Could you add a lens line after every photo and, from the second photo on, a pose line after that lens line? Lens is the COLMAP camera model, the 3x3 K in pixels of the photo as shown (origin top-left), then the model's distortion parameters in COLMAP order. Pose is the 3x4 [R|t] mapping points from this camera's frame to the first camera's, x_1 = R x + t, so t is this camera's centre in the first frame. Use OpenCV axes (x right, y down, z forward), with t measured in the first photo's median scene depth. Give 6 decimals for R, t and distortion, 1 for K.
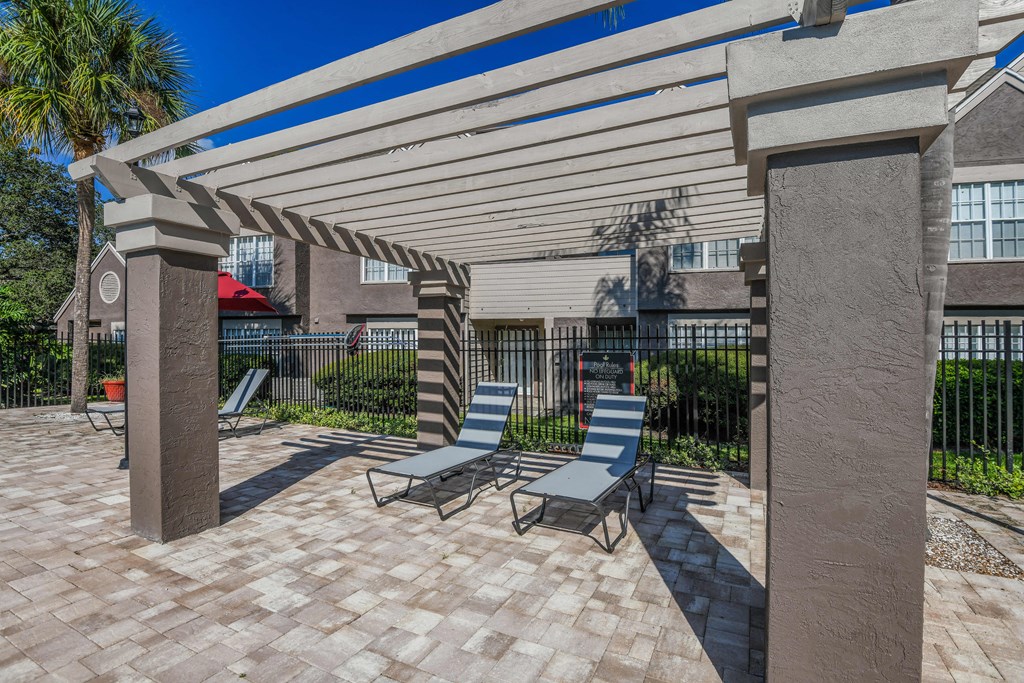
lens RADIAL K [[491.2, 0, 512.0], [0, 491.2, 341.5], [0, 0, 1]] dist [-0.045649, -0.000284]
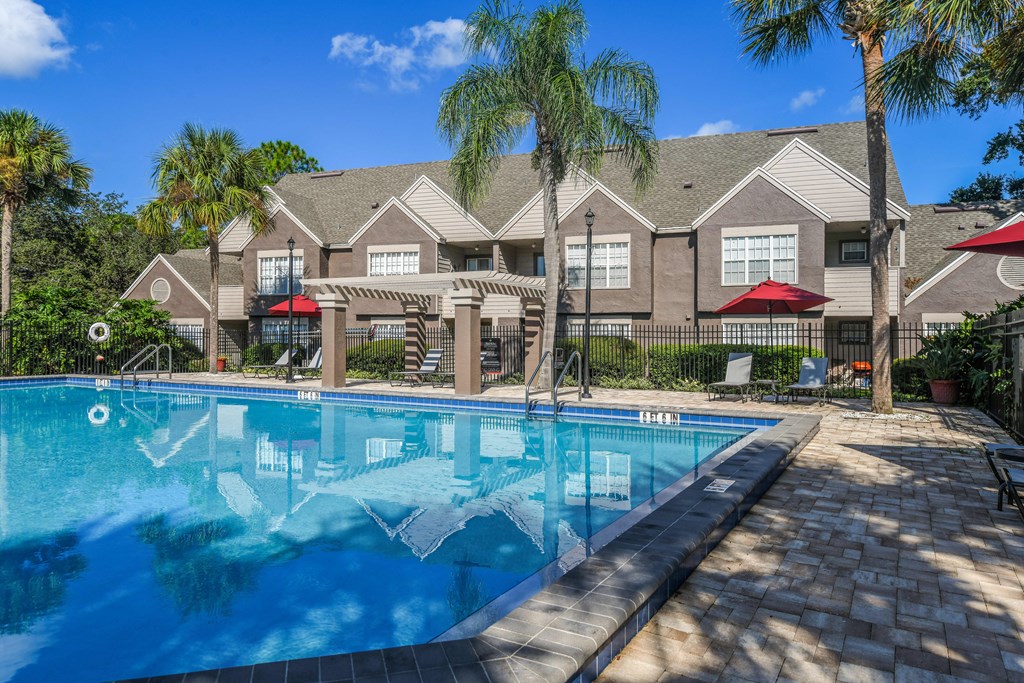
lens RADIAL K [[713.9, 0, 511.9], [0, 713.9, 338.2], [0, 0, 1]] dist [-0.000885, -0.000315]
pose [[0.998737, 0.000484, -0.050239, 0.428691], [-0.000377, 0.999998, 0.002142, 0.016536], [0.050240, -0.002120, 0.998735, -2.089187]]
